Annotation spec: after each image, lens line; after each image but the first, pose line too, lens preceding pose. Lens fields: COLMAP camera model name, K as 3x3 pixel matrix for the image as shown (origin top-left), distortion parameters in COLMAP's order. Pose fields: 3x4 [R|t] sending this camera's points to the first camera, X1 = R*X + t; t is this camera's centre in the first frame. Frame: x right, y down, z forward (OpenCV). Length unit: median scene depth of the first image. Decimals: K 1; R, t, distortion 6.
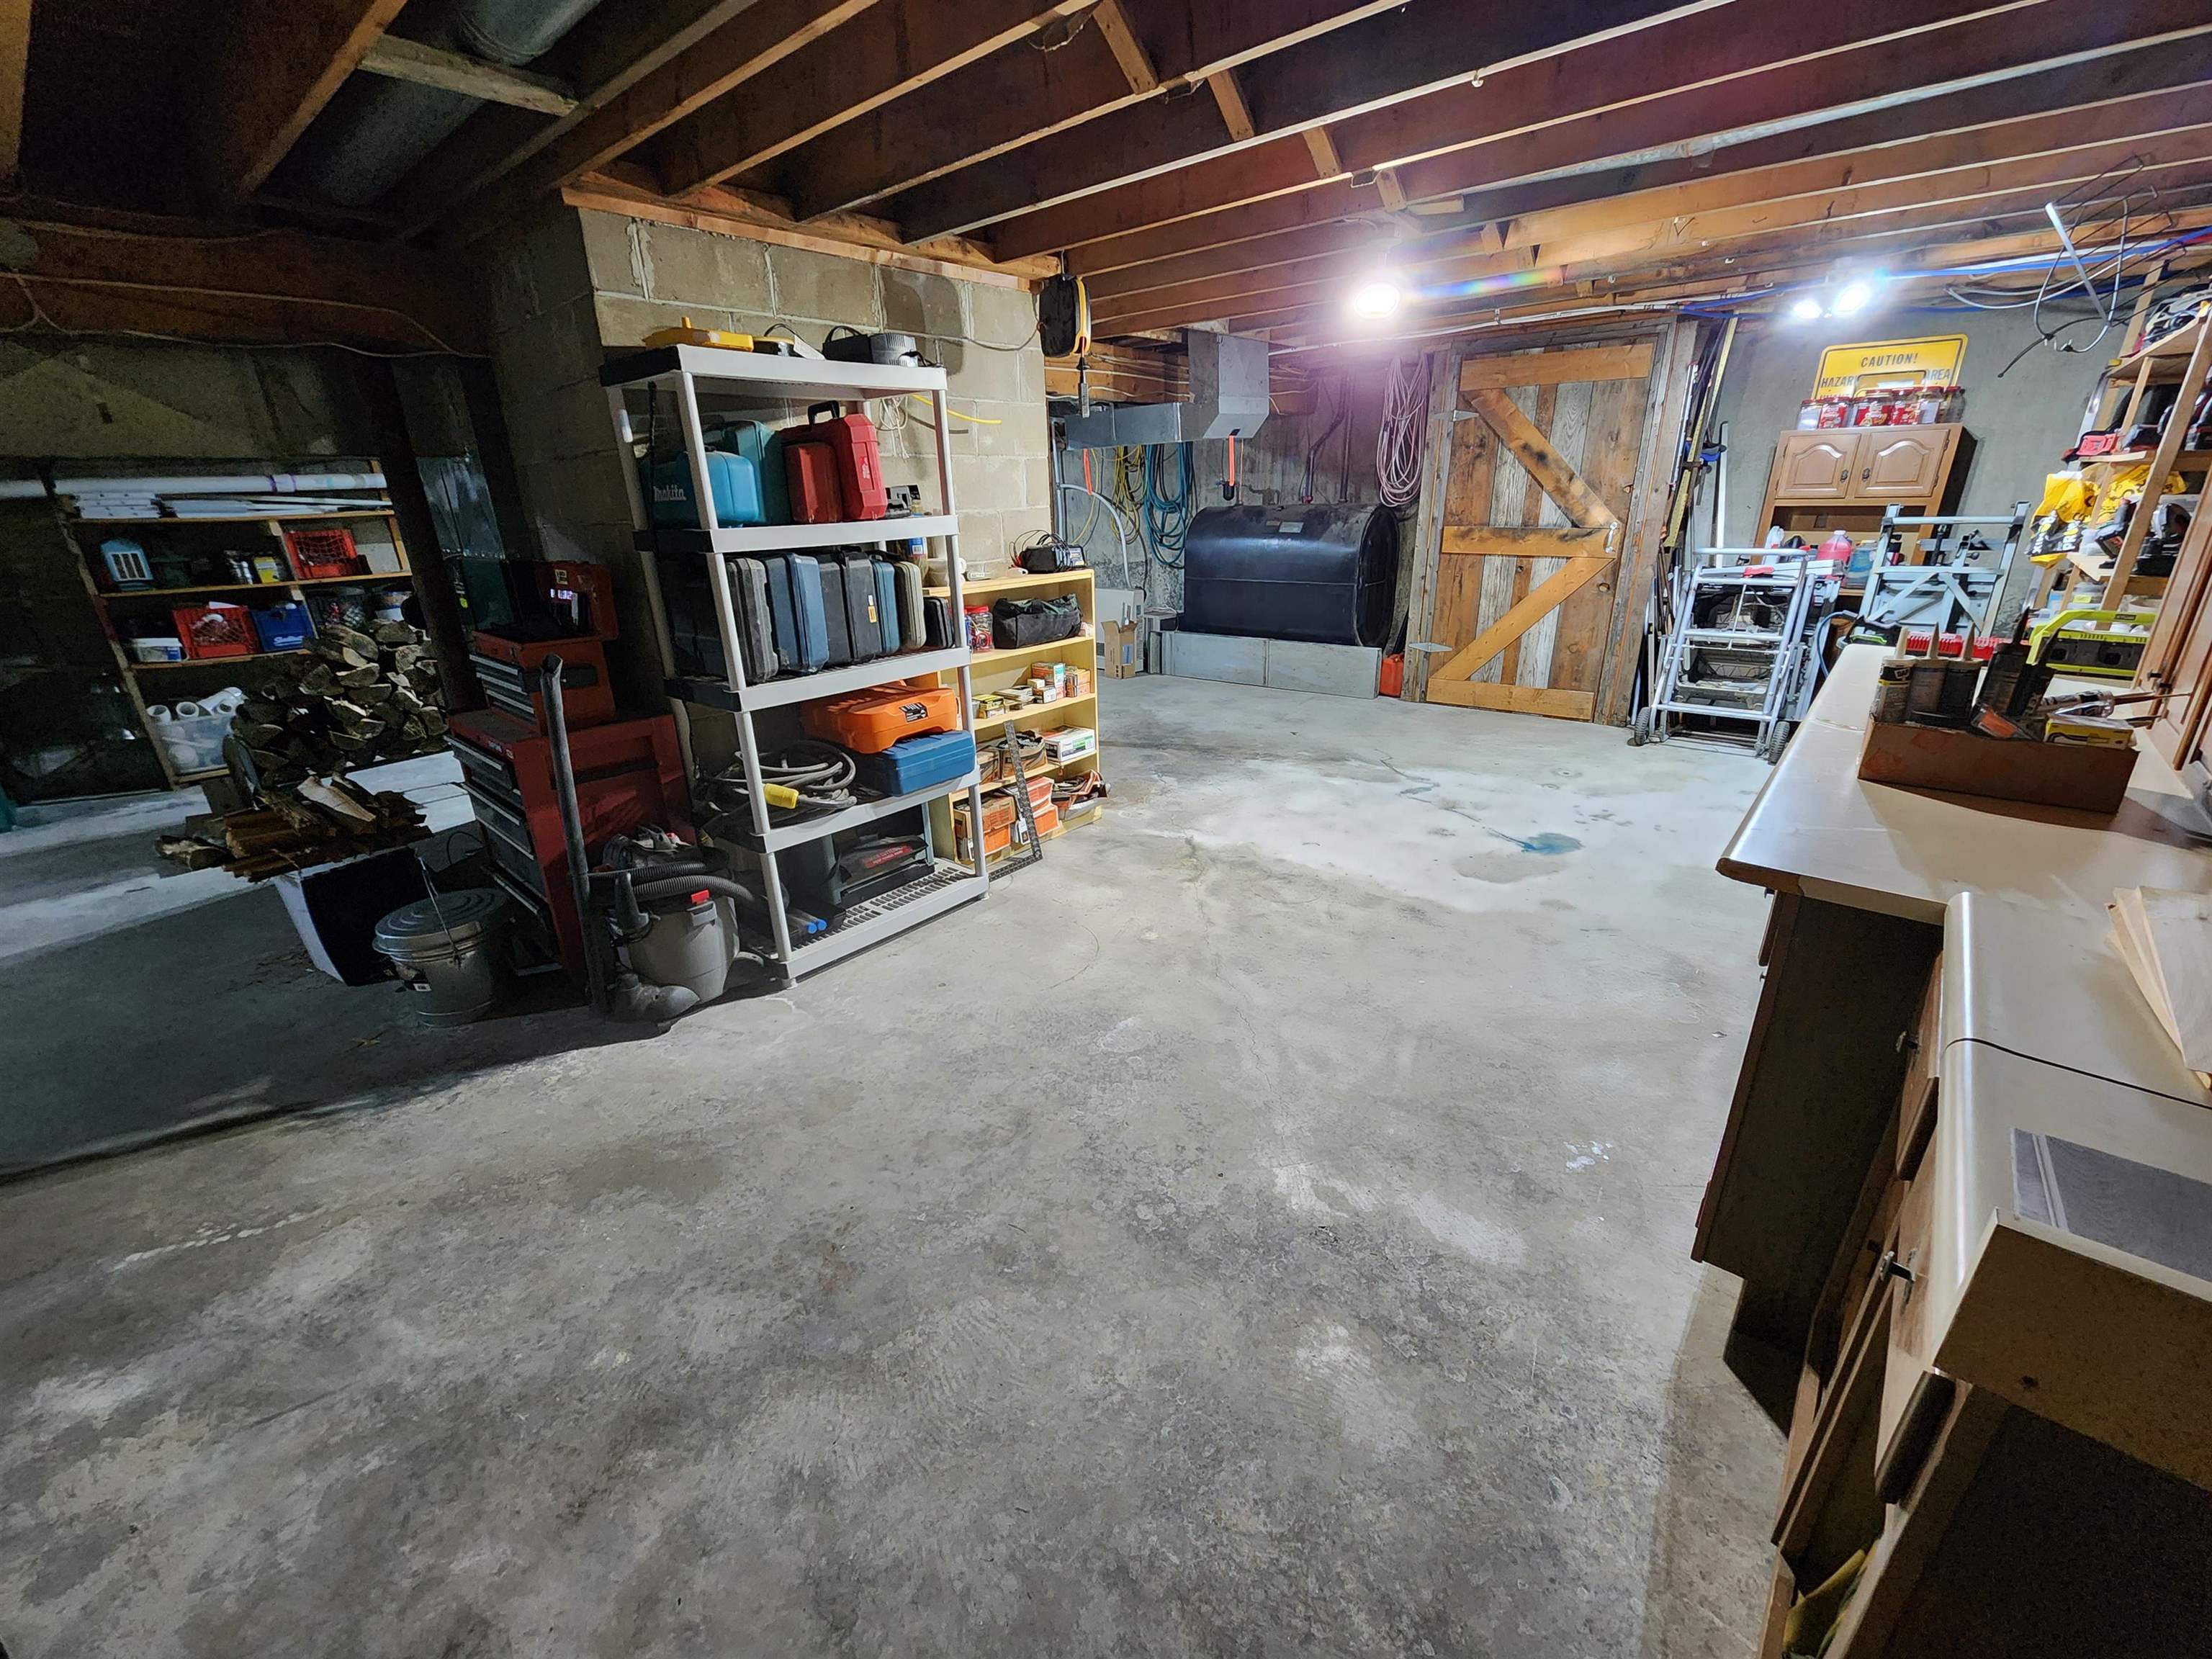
lens RADIAL K [[910.4, 0, 1108.4], [0, 910.4, 841.7], [0, 0, 1]] dist [0.001765, -0.001045]
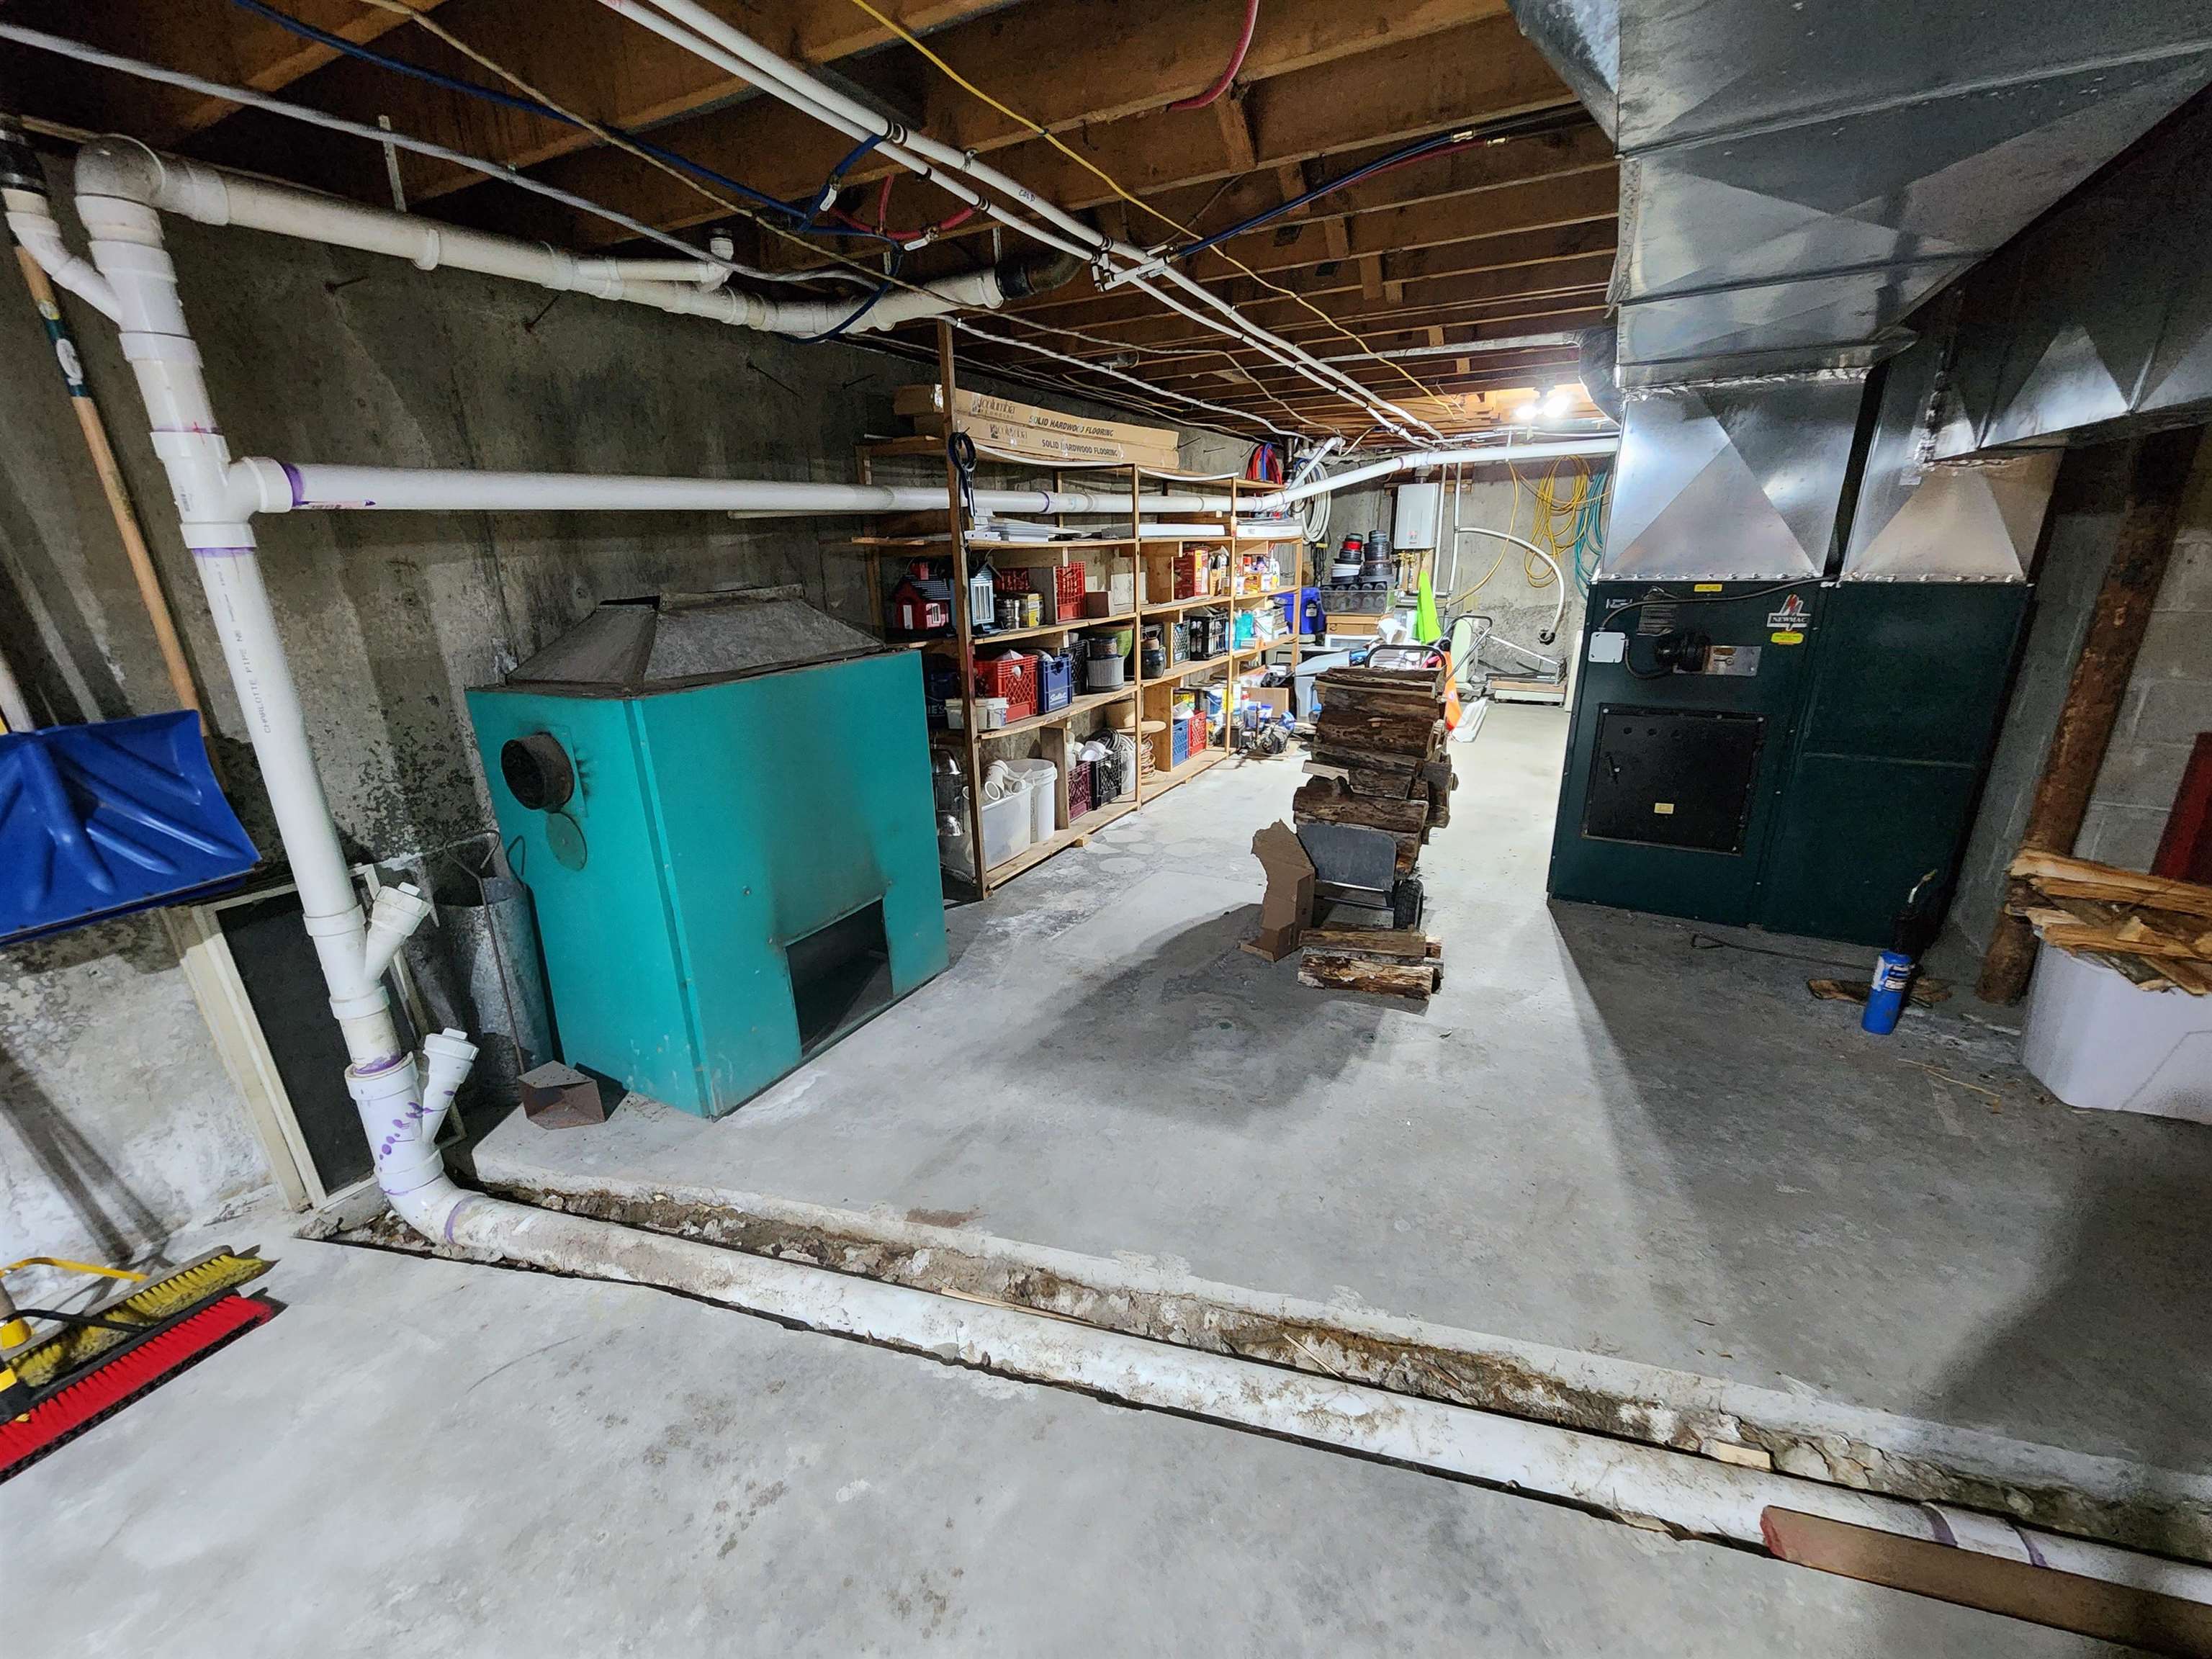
lens RADIAL K [[910.4, 0, 1100.6], [0, 910.4, 830.9], [0, 0, 1]] dist [0.001765, -0.001045]
pose [[0.978618, -0.051621, 0.199102, -1.154136], [0.065163, 0.995943, -0.062065, -0.063476], [-0.195090, 0.073712, 0.978011, 0.262743]]
